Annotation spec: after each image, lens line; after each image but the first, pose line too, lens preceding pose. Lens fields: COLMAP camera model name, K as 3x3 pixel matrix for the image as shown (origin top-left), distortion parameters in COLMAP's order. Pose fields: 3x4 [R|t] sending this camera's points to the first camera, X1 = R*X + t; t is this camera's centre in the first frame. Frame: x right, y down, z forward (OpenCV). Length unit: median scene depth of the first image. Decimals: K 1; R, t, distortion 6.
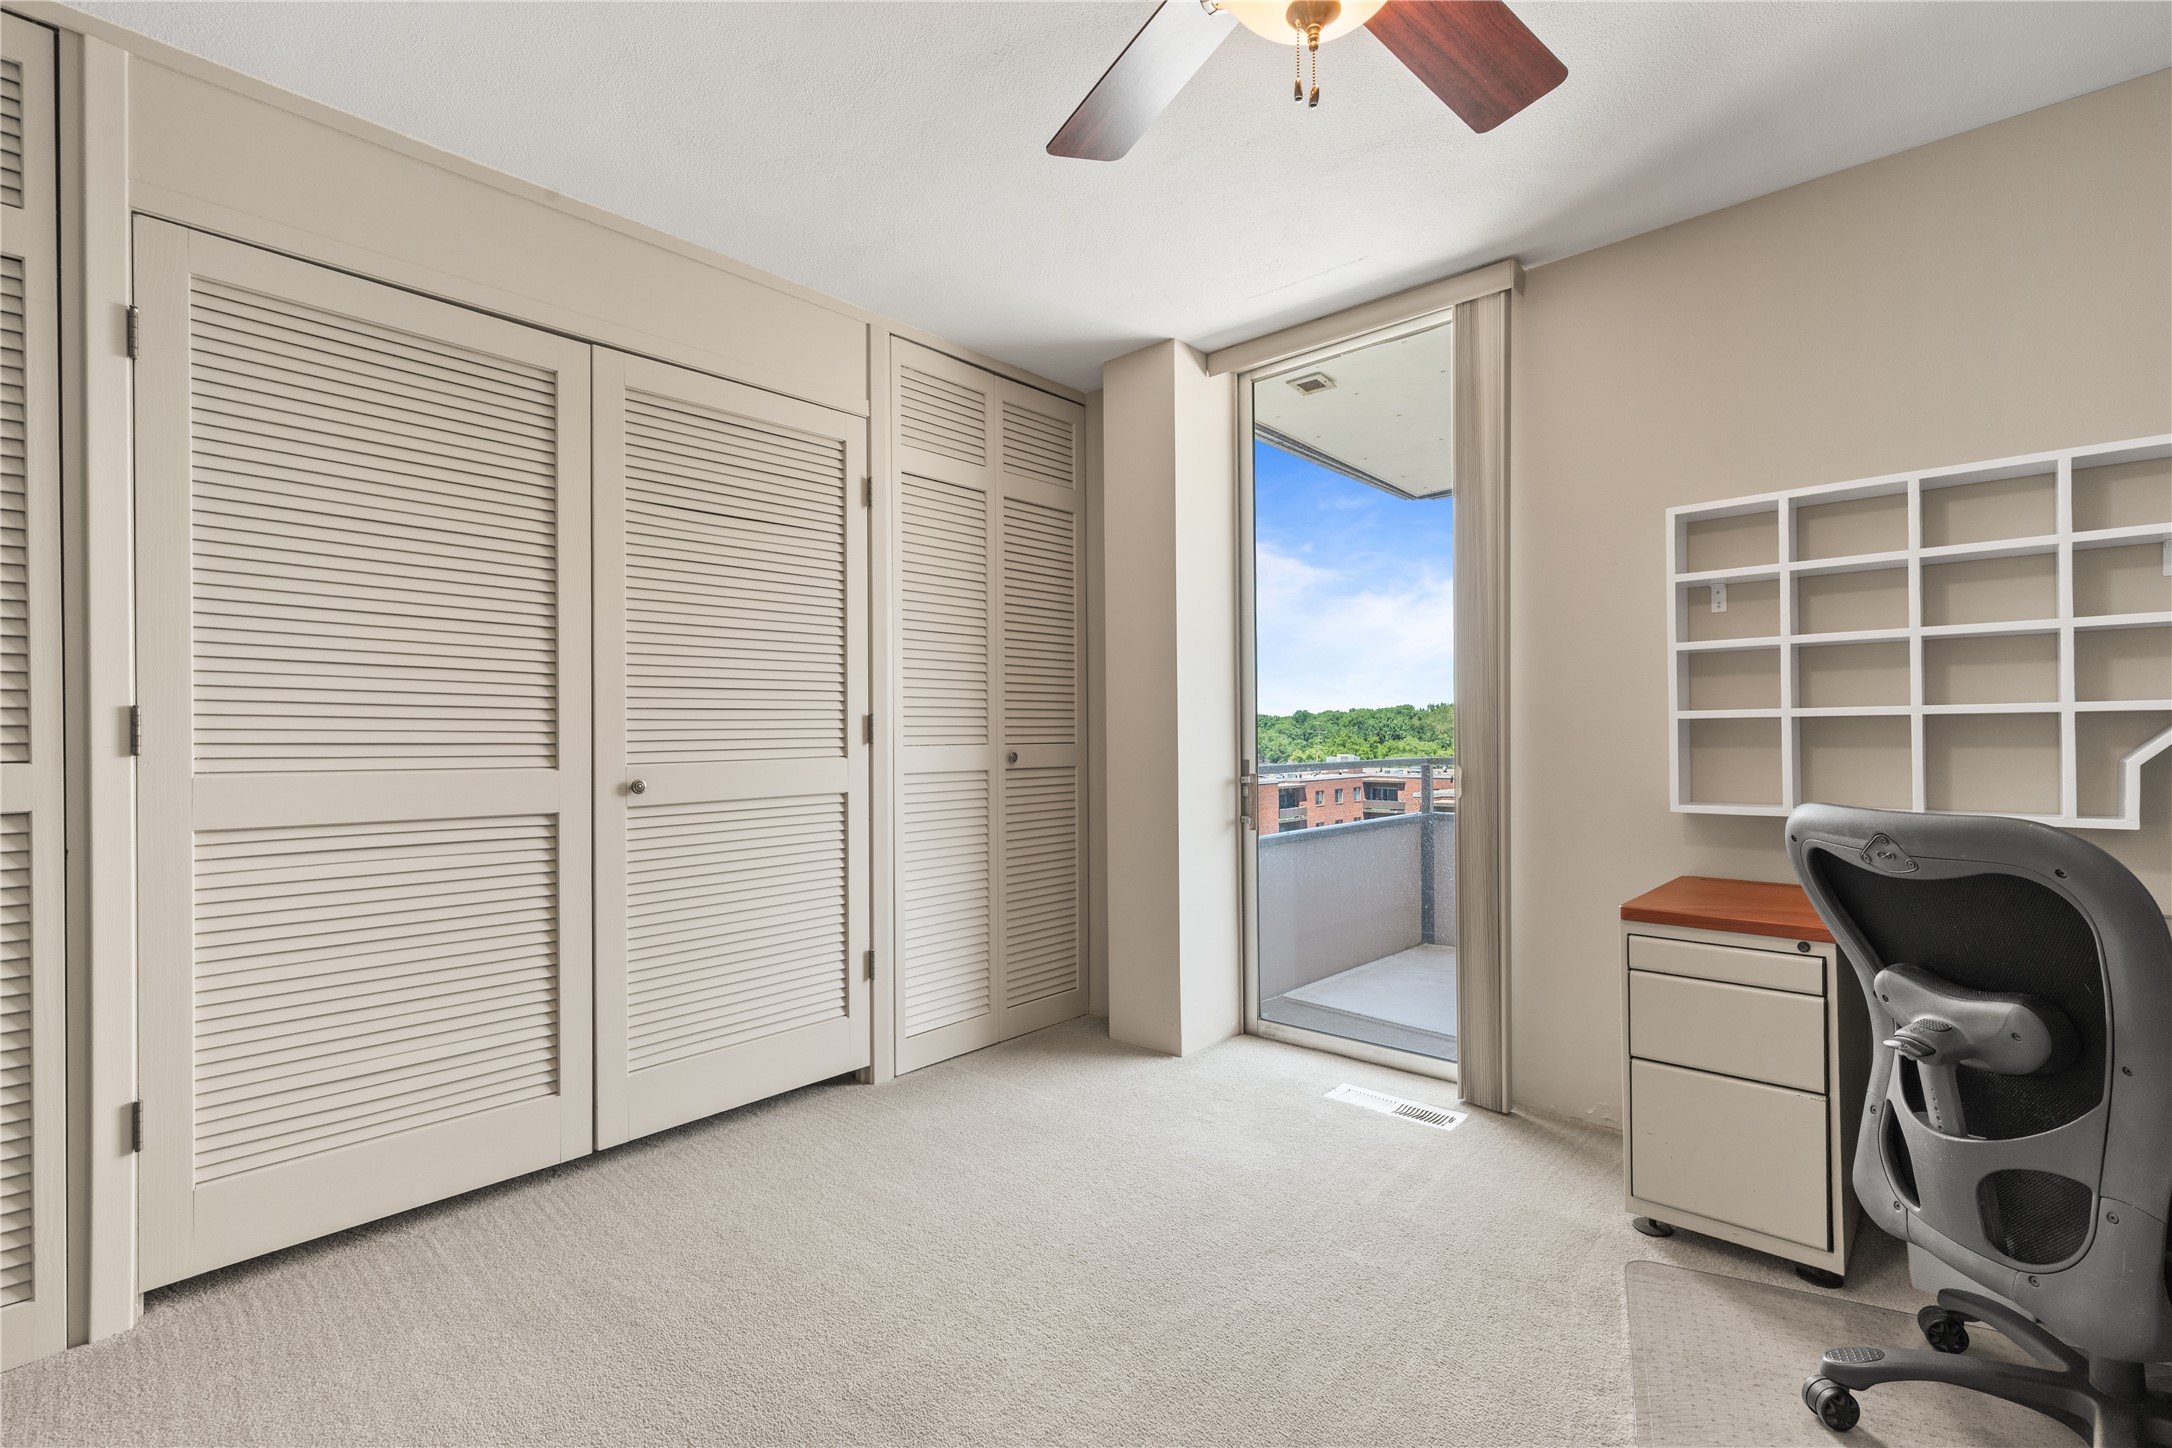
lens RADIAL K [[975.3, 0, 1104.8], [0, 975.3, 727.8], [0, 0, 1]] dist [0.005307, -0.001491]
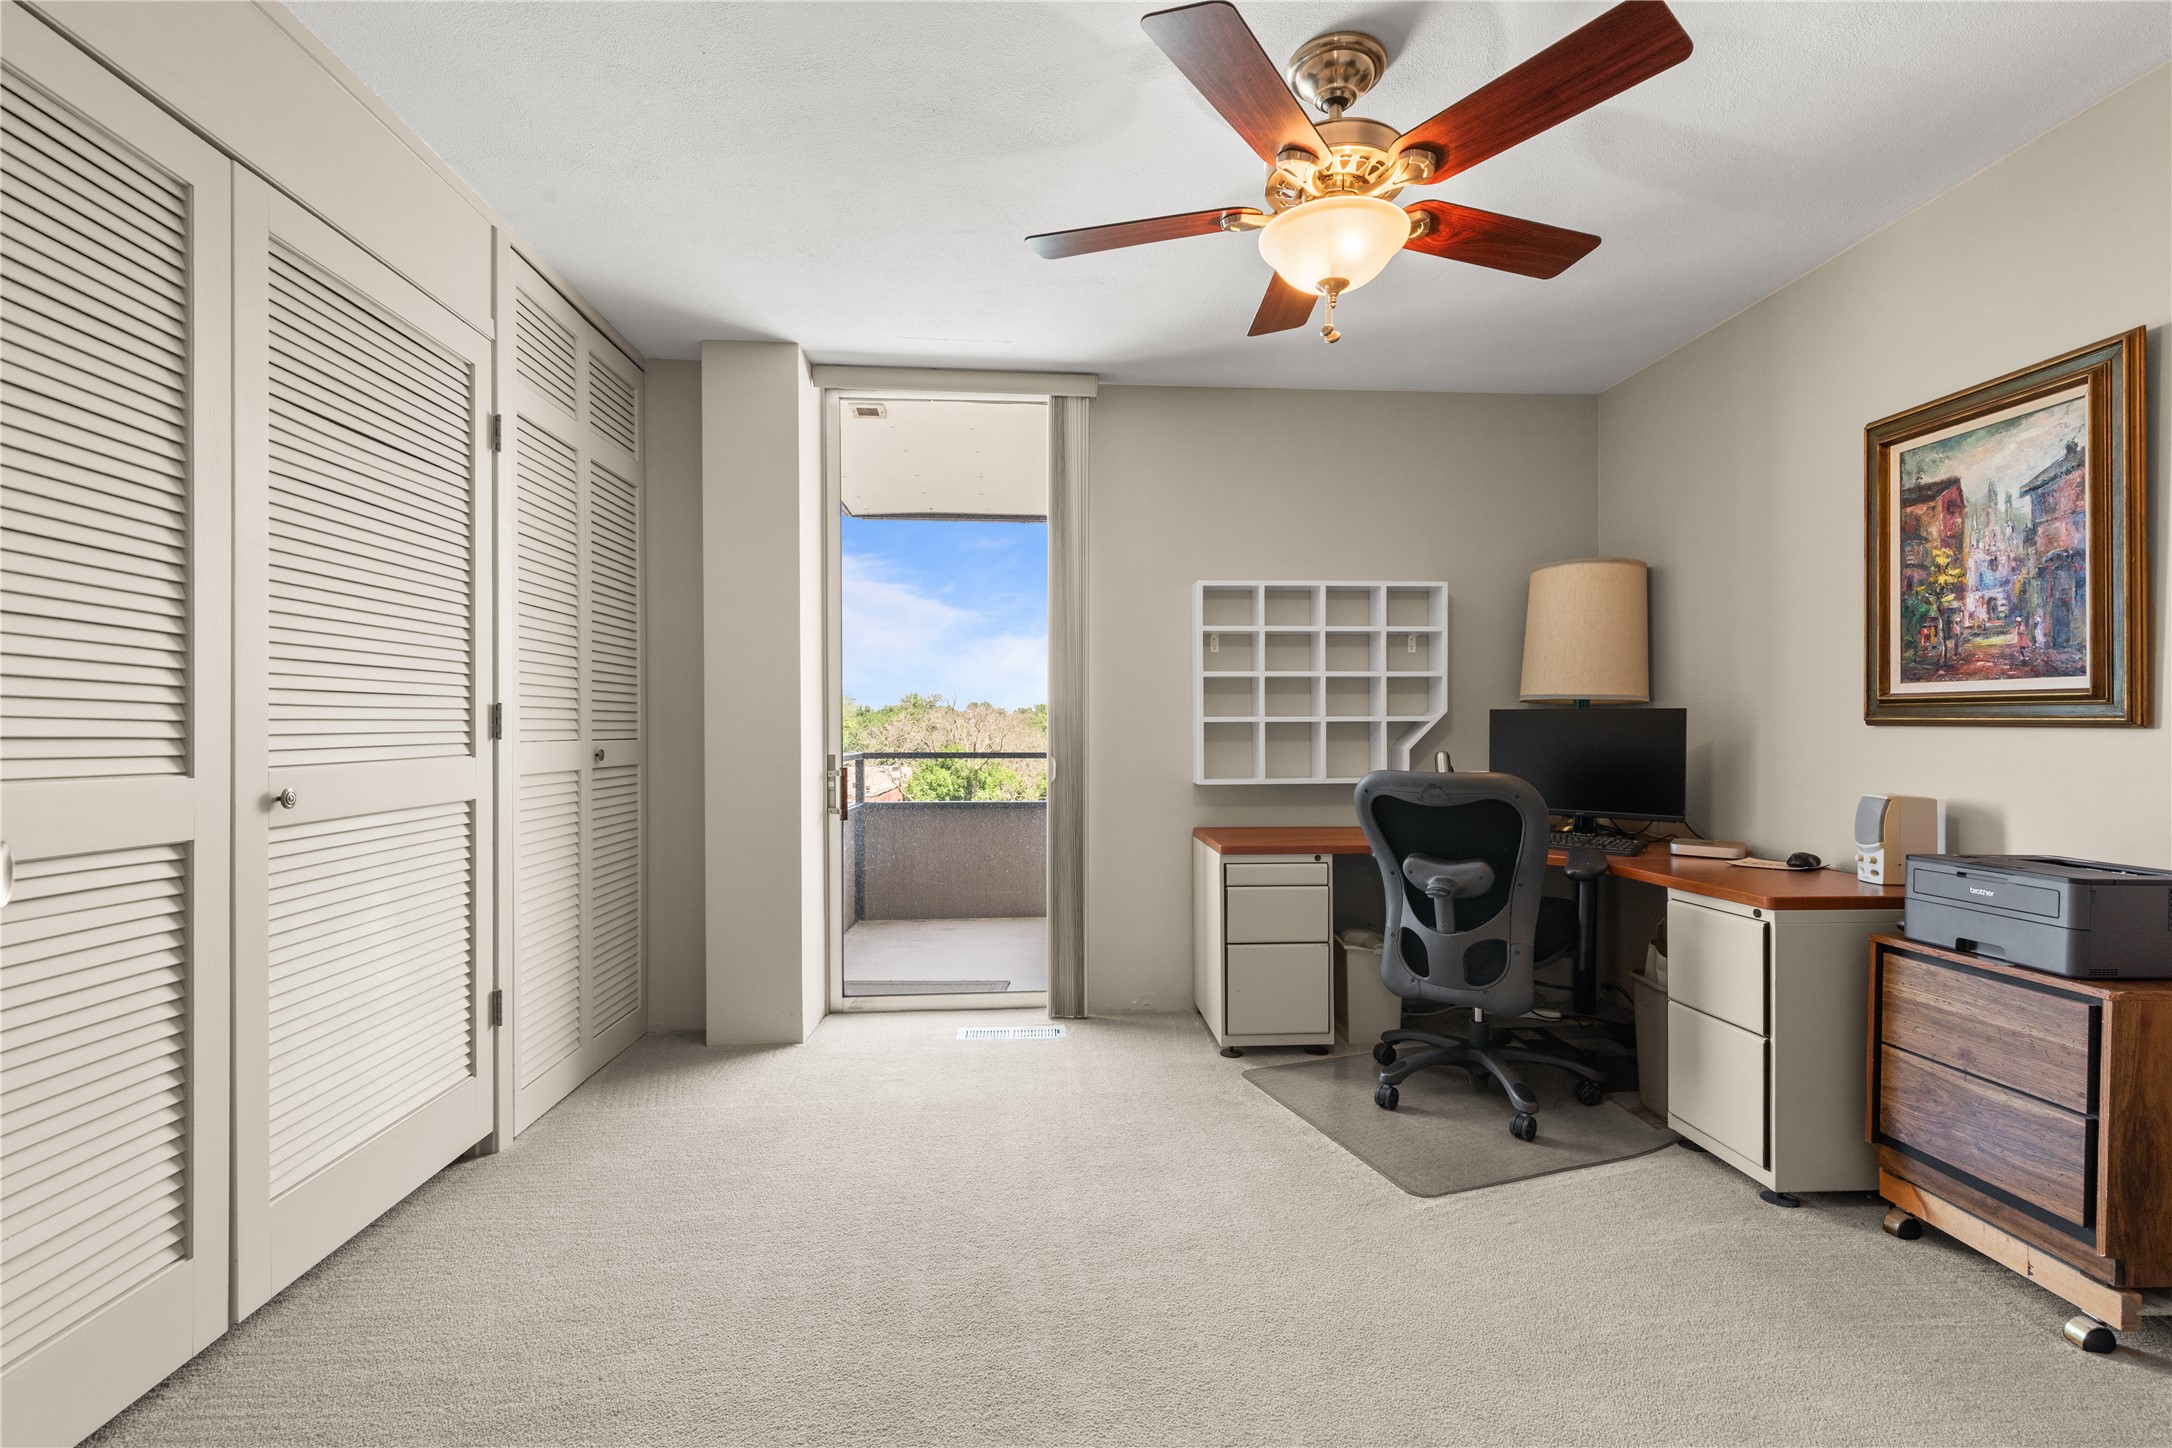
lens RADIAL K [[975.3, 0, 1108.0], [0, 975.3, 729.8], [0, 0, 1]] dist [0.005307, -0.001491]
pose [[0.691406, 0.006735, 0.722435, -0.531162], [-0.009619, 0.999954, -0.000116, 0.003705], [-0.722403, -0.006869, 0.691438, 0.065112]]
